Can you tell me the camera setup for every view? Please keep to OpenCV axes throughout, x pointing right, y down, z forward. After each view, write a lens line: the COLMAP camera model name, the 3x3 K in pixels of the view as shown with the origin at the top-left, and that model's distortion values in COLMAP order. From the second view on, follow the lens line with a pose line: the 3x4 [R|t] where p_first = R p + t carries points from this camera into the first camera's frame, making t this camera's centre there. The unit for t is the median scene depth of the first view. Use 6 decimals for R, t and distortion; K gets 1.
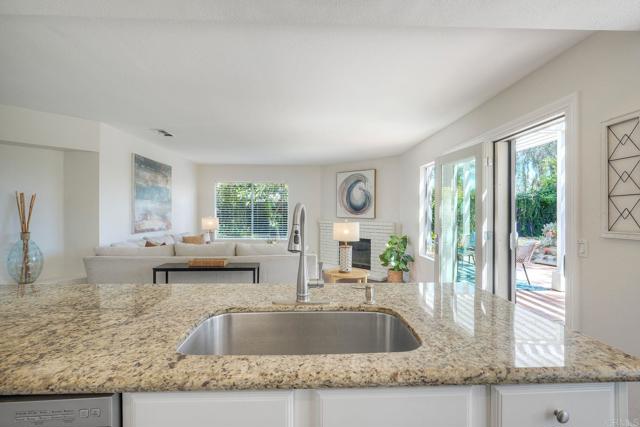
lens RADIAL K [[291.5, 0, 319.5], [0, 291.5, 214.1], [0, 0, 1]] dist [-0.000911, 0.000464]
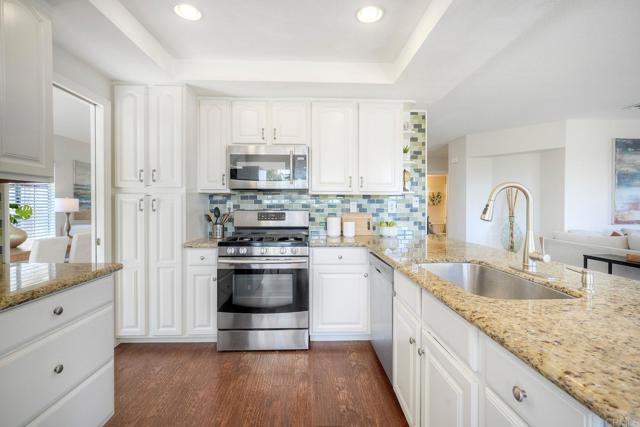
lens RADIAL K [[291.5, 0, 323.4], [0, 291.5, 208.4], [0, 0, 1]] dist [-0.000911, 0.000464]
pose [[0.003818, 0.005198, -0.999979, 0.292406], [-0.006487, 0.999966, 0.005174, 0.017747], [0.999972, 0.006467, 0.003852, 0.062694]]
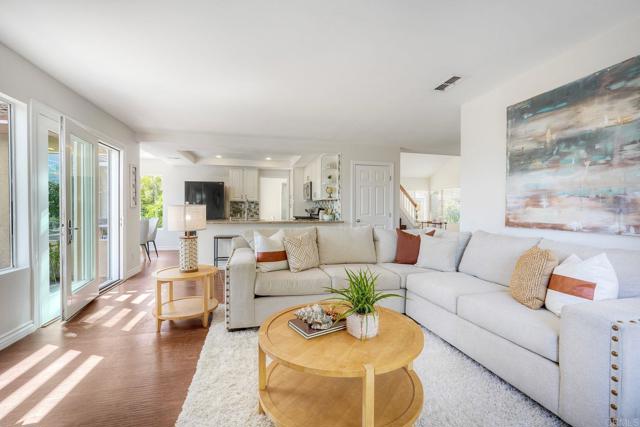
lens RADIAL K [[291.5, 0, 320.1], [0, 291.5, 214.9], [0, 0, 1]] dist [-0.000911, 0.000464]
pose [[-0.977520, -0.003161, -0.210821, -0.074774], [-0.008352, 0.999683, 0.023738, 0.027570], [0.210679, 0.024965, -0.977236, 1.556470]]
